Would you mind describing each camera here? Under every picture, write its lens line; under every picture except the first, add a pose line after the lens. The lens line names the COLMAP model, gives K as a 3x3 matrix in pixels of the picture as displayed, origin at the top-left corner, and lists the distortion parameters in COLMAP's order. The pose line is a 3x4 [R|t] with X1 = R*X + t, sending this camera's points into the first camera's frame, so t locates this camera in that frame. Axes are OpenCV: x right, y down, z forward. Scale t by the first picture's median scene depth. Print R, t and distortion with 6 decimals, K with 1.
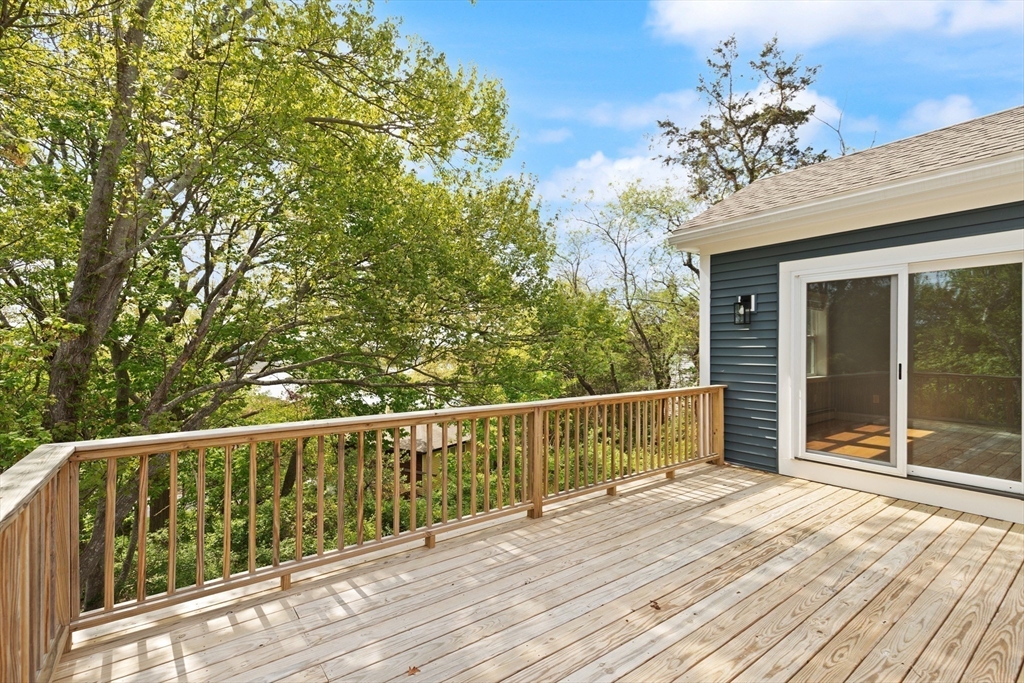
lens RADIAL K [[468.5, 0, 517.1], [0, 468.5, 344.0], [0, 0, 1]] dist [0.013706, -0.002985]
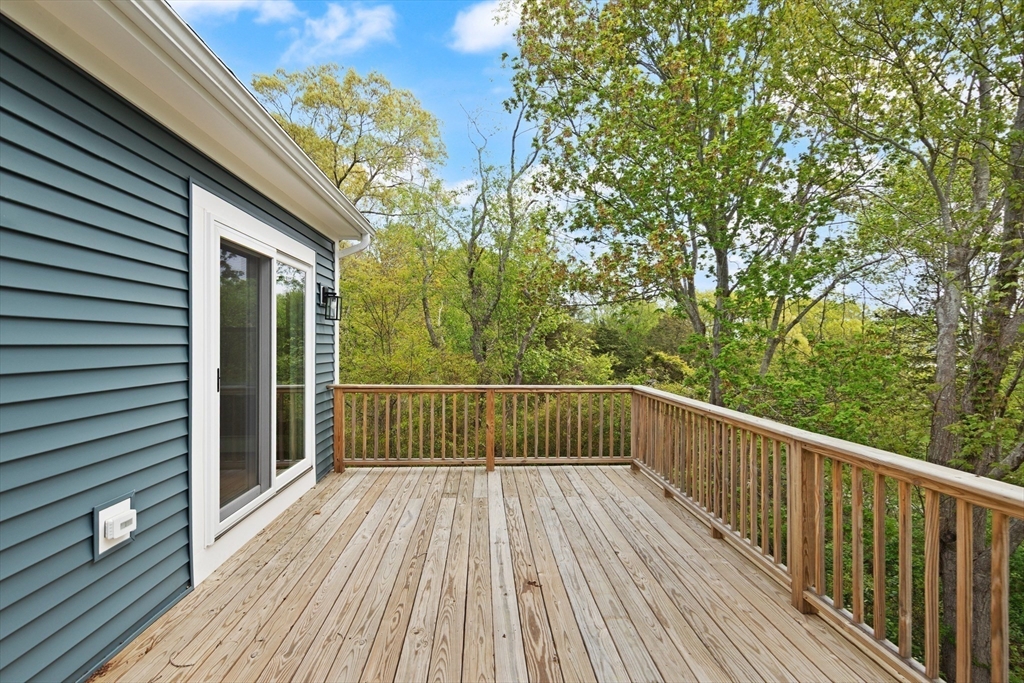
lens RADIAL K [[468.5, 0, 509.7], [0, 468.5, 343.5], [0, 0, 1]] dist [0.013706, -0.002985]
pose [[-0.557392, -0.008403, -0.830207, 1.244753], [0.000778, 0.999943, -0.010643, 0.008811], [0.830249, -0.006578, -0.557354, 1.576009]]
